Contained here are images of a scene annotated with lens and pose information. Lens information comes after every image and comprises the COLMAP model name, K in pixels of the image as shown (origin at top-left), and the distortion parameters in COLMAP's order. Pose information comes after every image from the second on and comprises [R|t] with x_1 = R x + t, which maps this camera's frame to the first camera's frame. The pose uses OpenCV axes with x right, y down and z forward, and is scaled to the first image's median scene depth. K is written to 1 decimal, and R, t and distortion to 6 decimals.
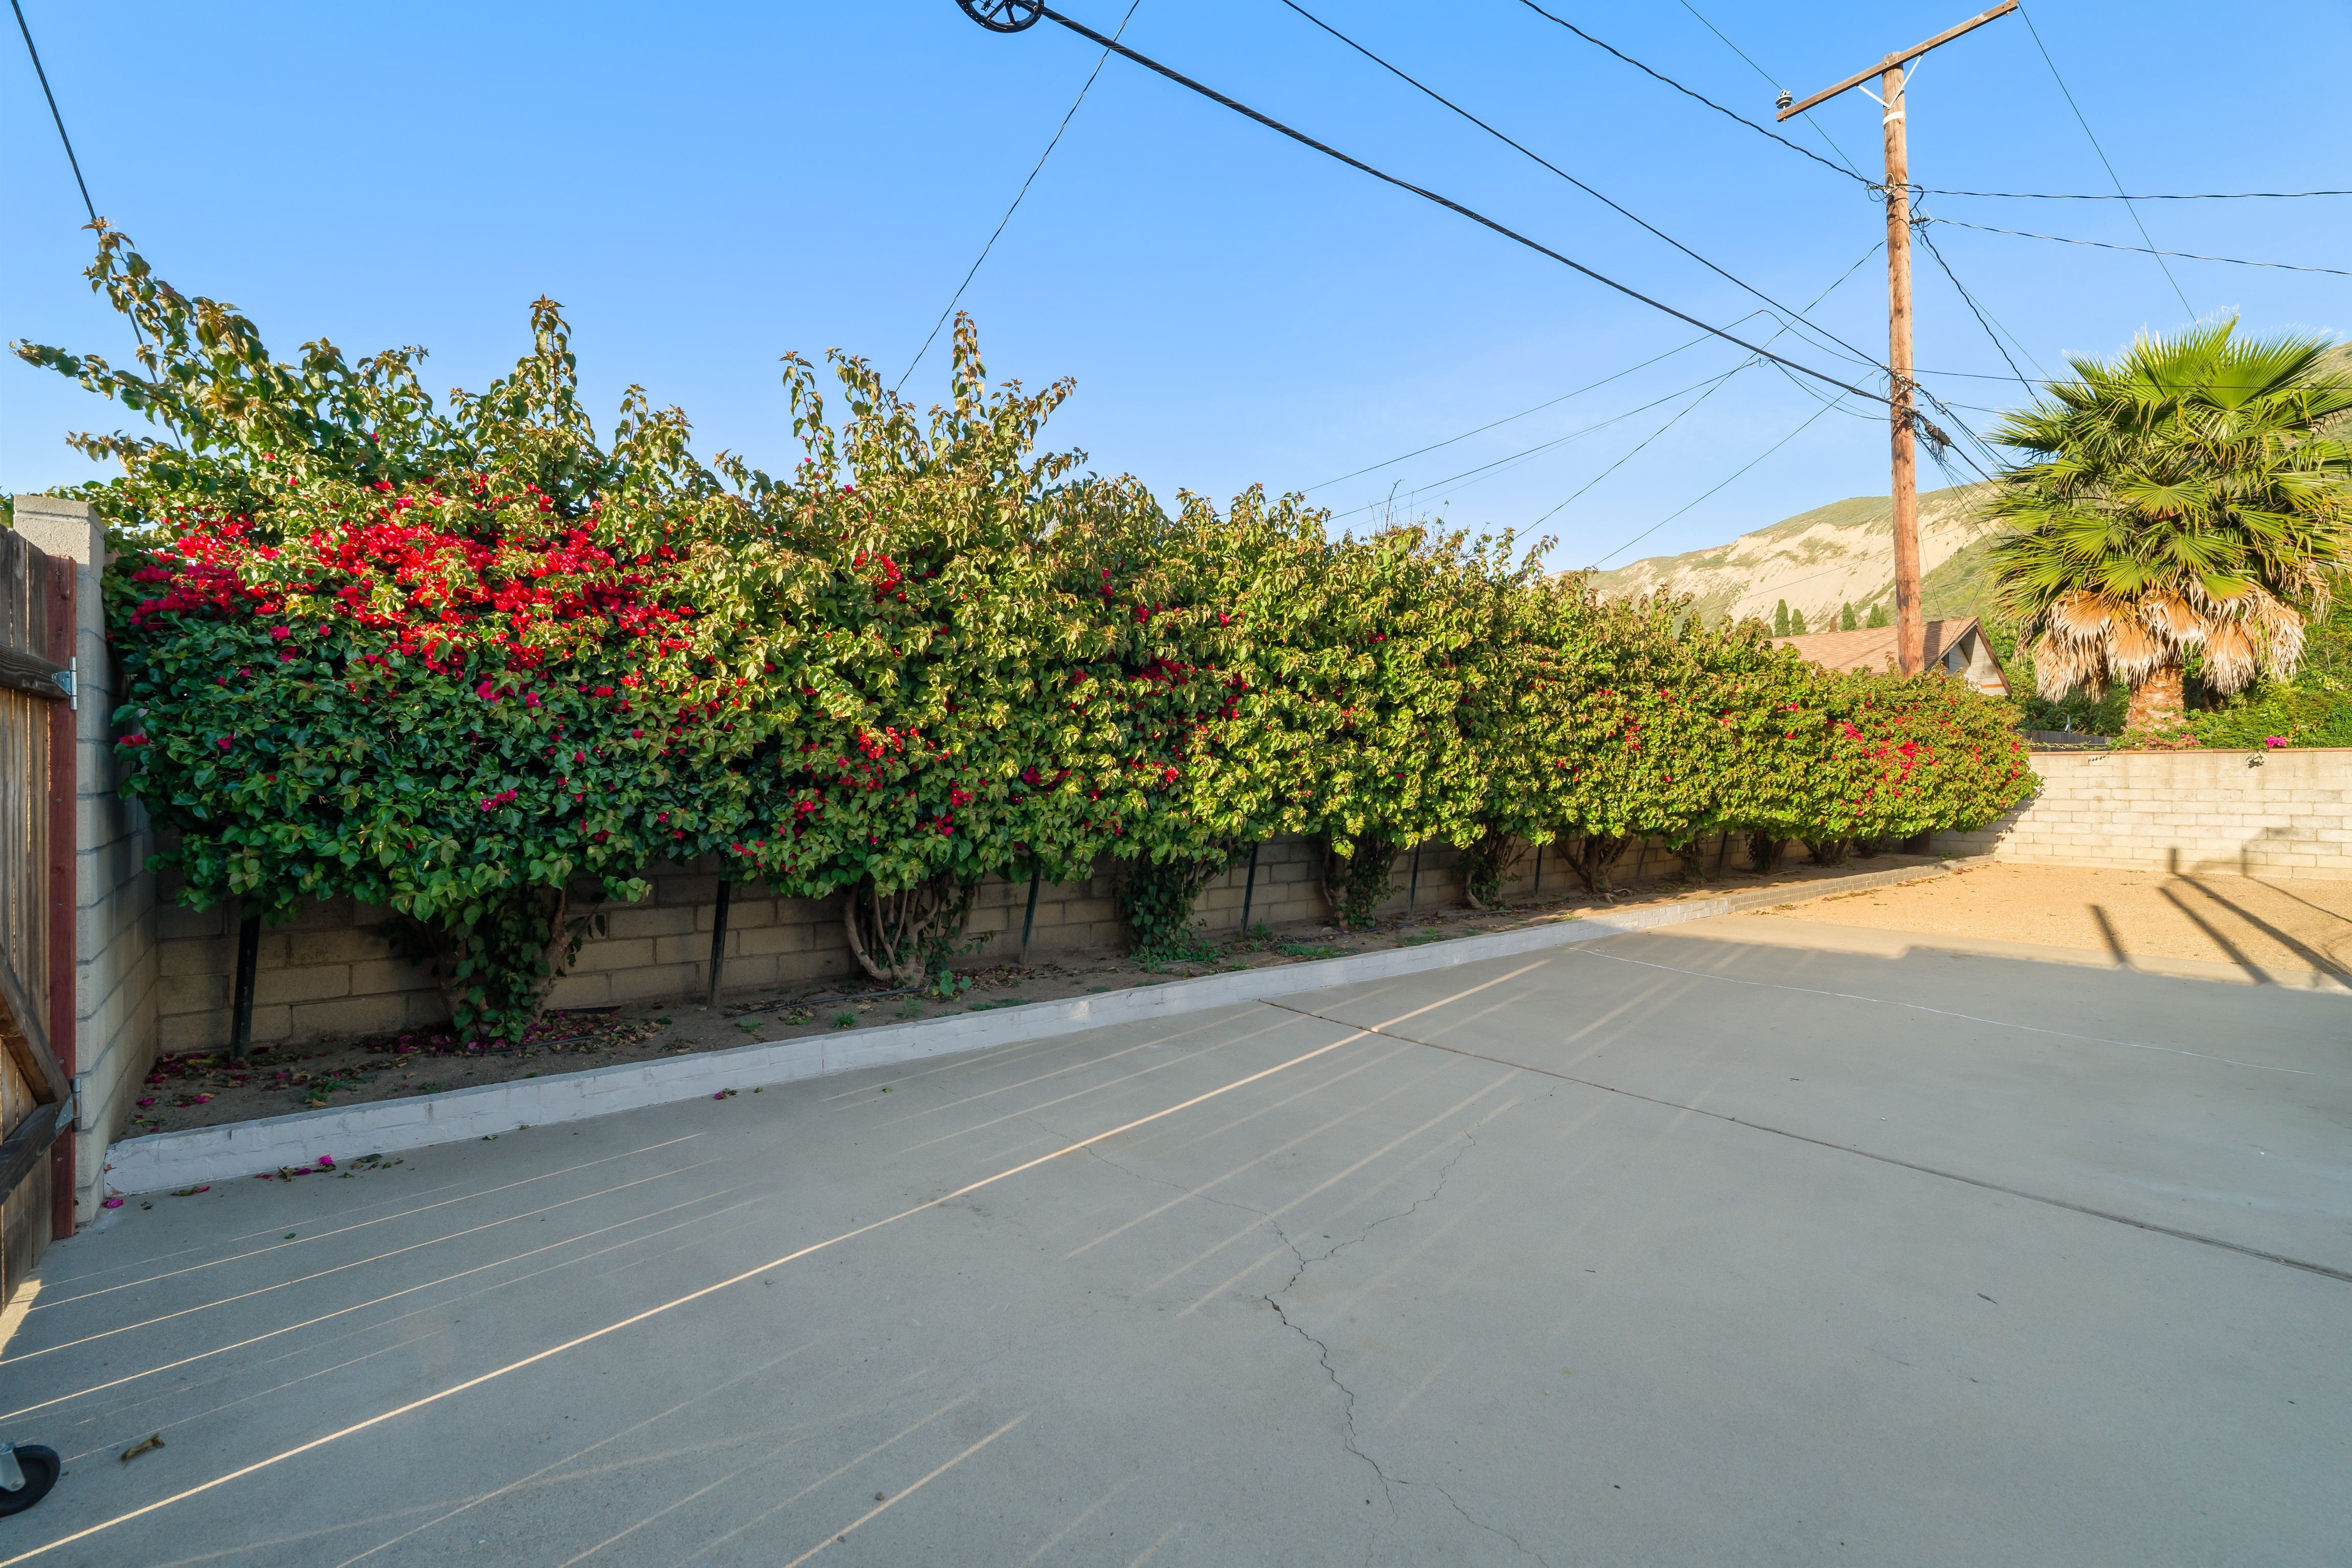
lens RADIAL K [[1069.6, 0, 1178.9], [0, 1069.6, 786.3], [0, 0, 1]] dist [-0.000008, 0.000327]
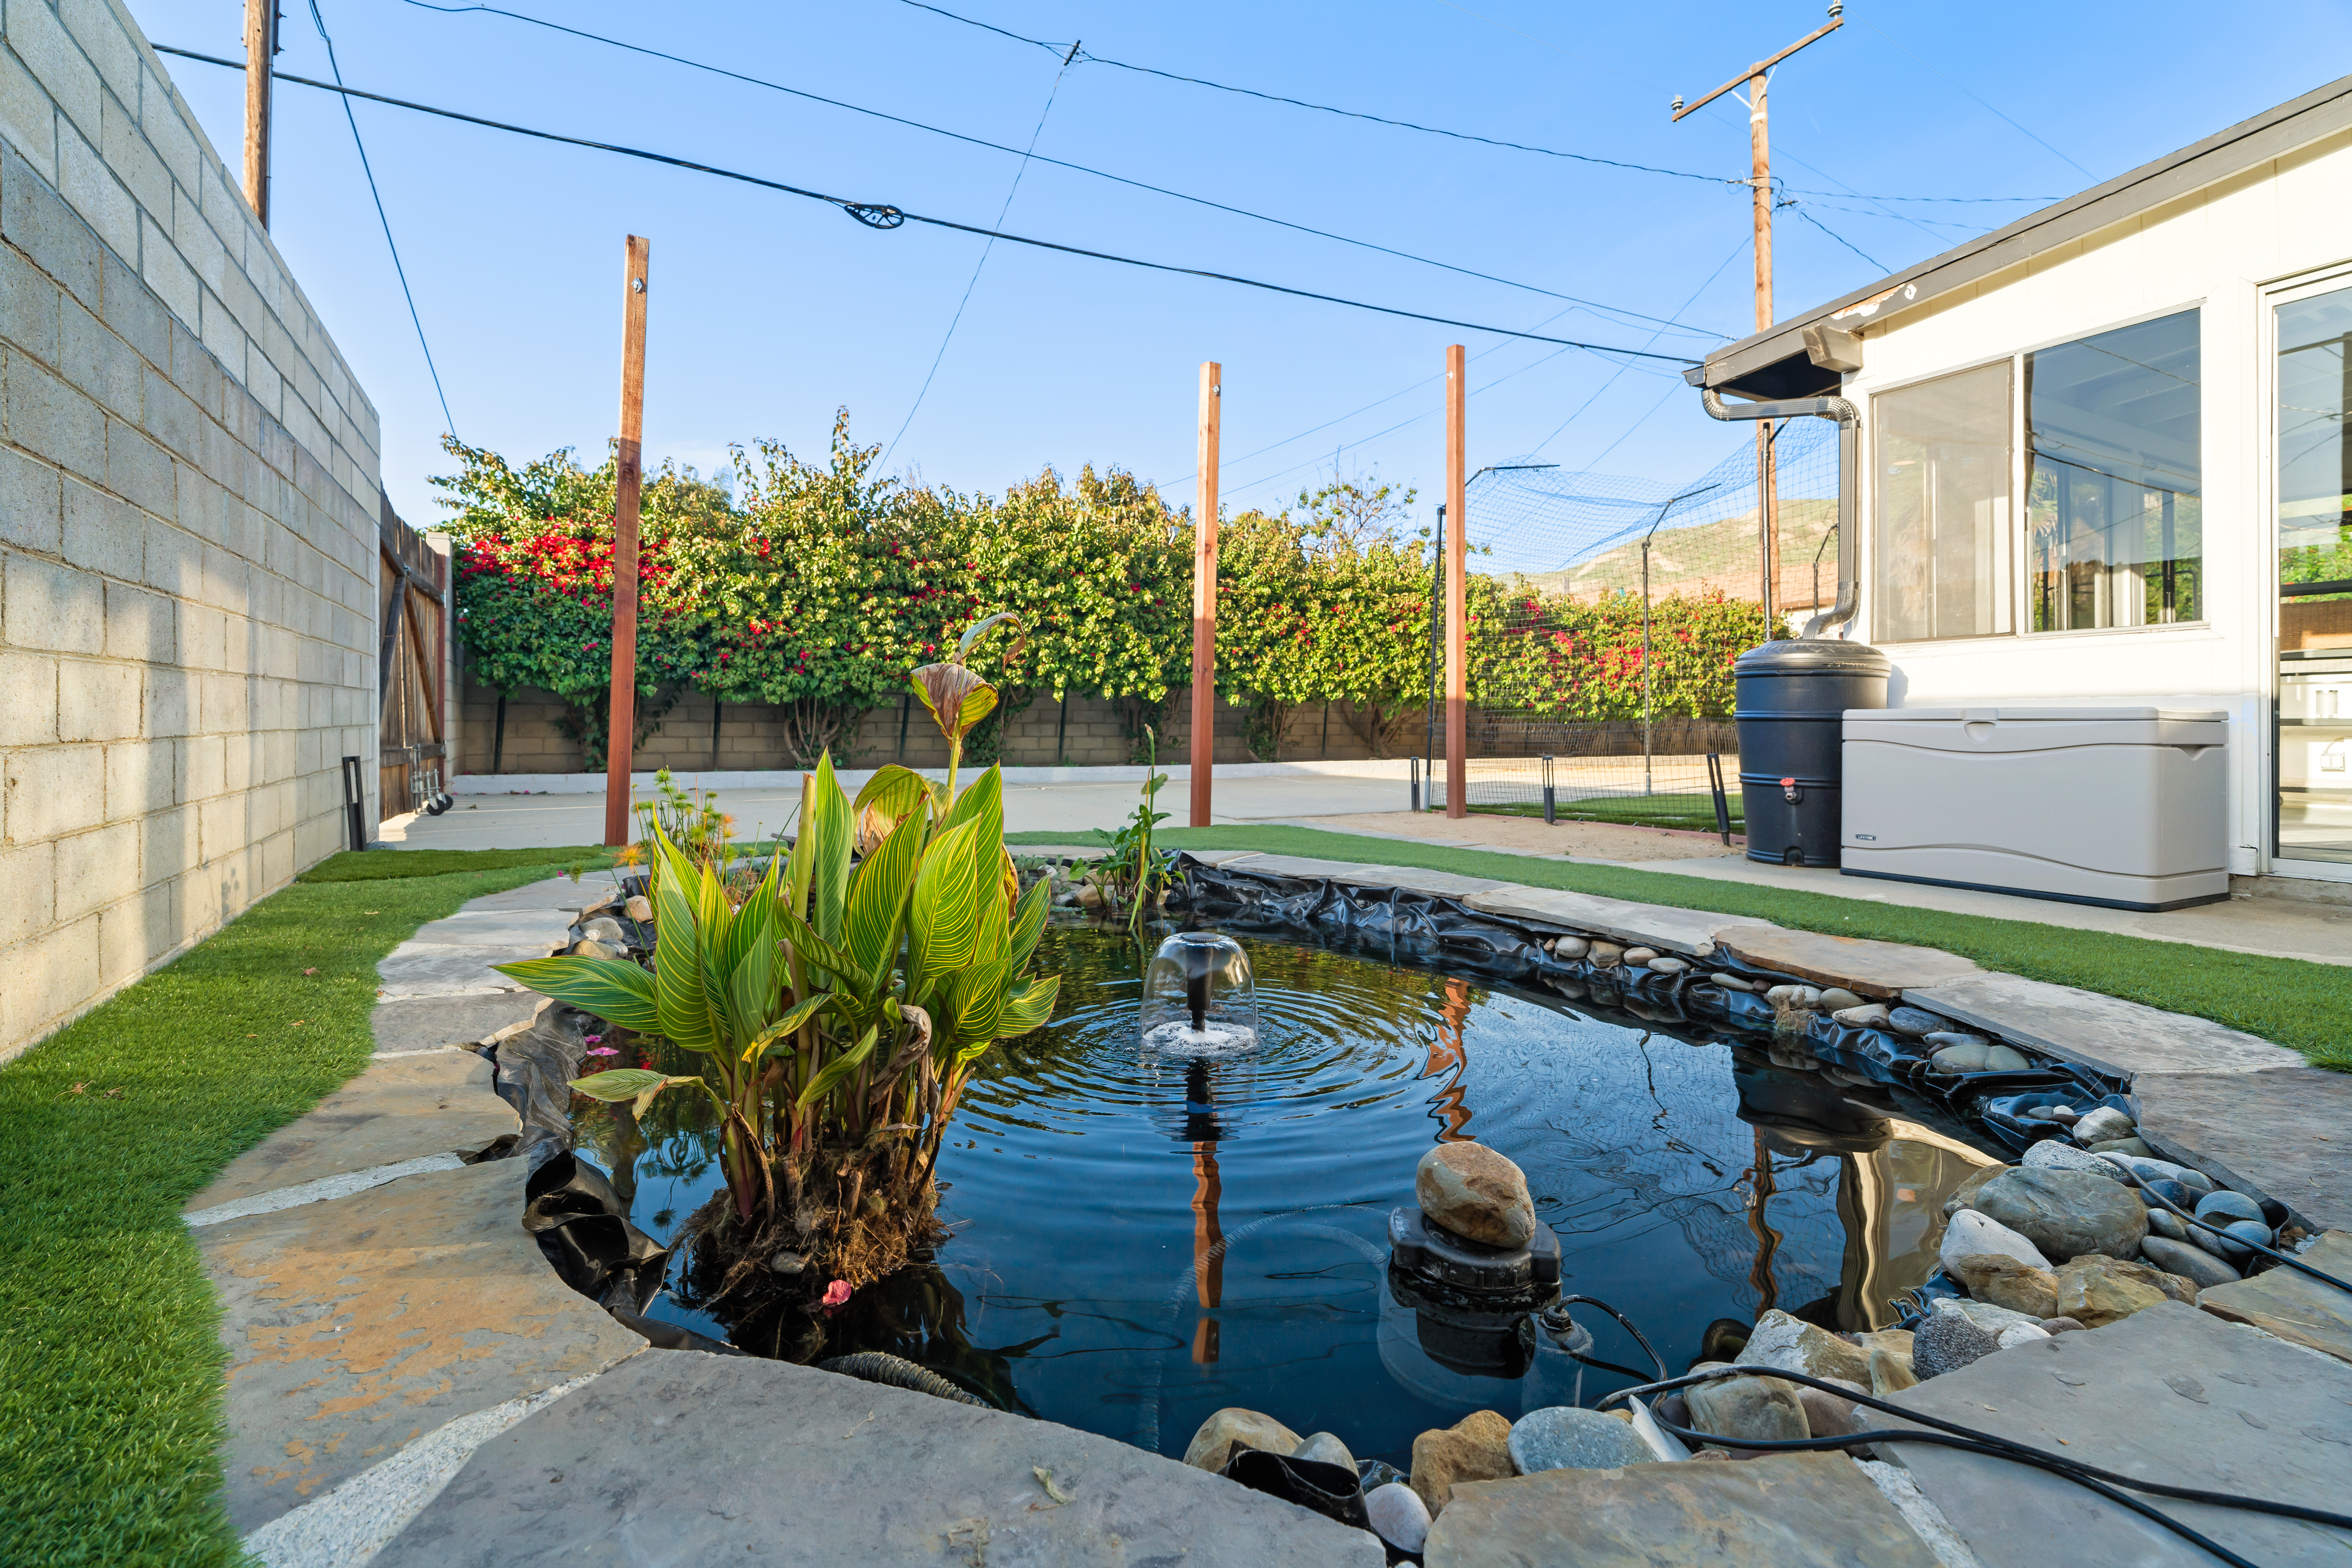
lens RADIAL K [[1069.6, 0, 1153.1], [0, 1069.6, 730.4], [0, 0, 1]] dist [-0.000008, 0.000327]
pose [[0.985322, 0.005187, -0.170629, 0.834035], [-0.005211, 0.999986, 0.000304, 0.155564], [0.170629, 0.000590, 0.985335, -0.945311]]
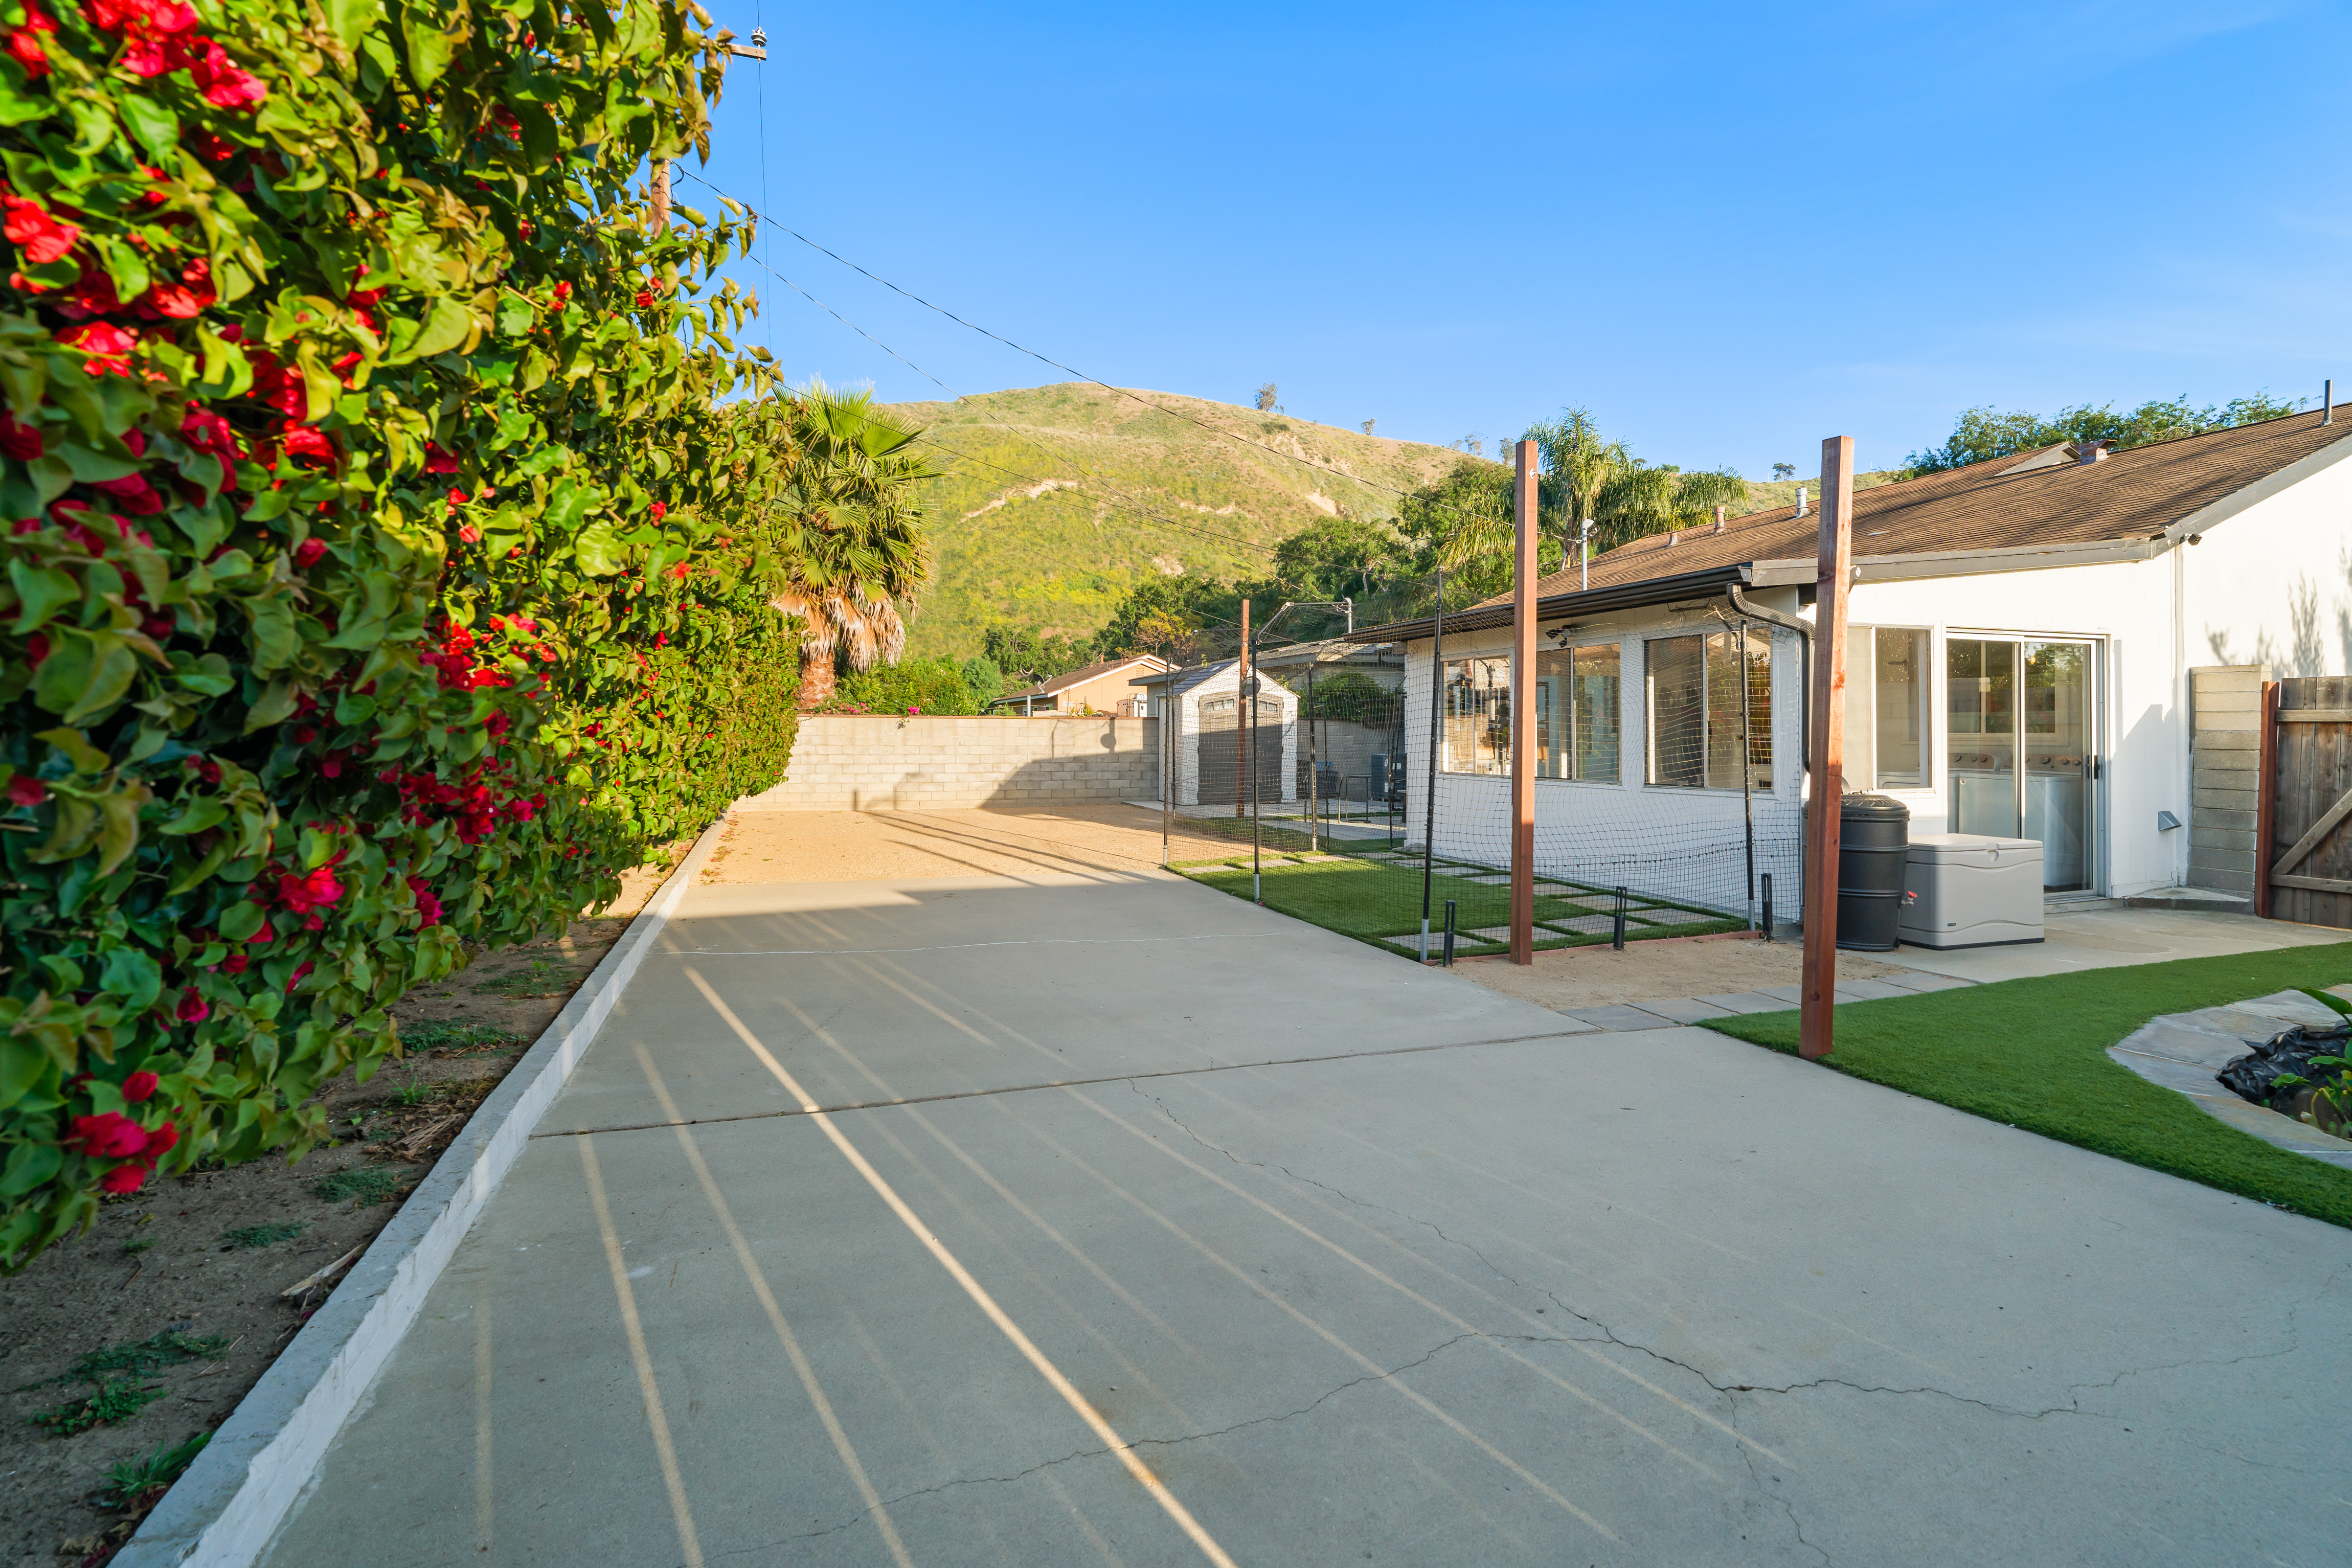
lens RADIAL K [[1069.6, 0, 1176.2], [0, 1069.6, 768.7], [0, 0, 1]] dist [-0.000008, 0.000327]
pose [[0.312474, -0.029714, 0.949461, -0.645522], [0.002473, 0.999533, 0.030467, -0.027155], [-0.949923, -0.007172, 0.312402, 0.887082]]
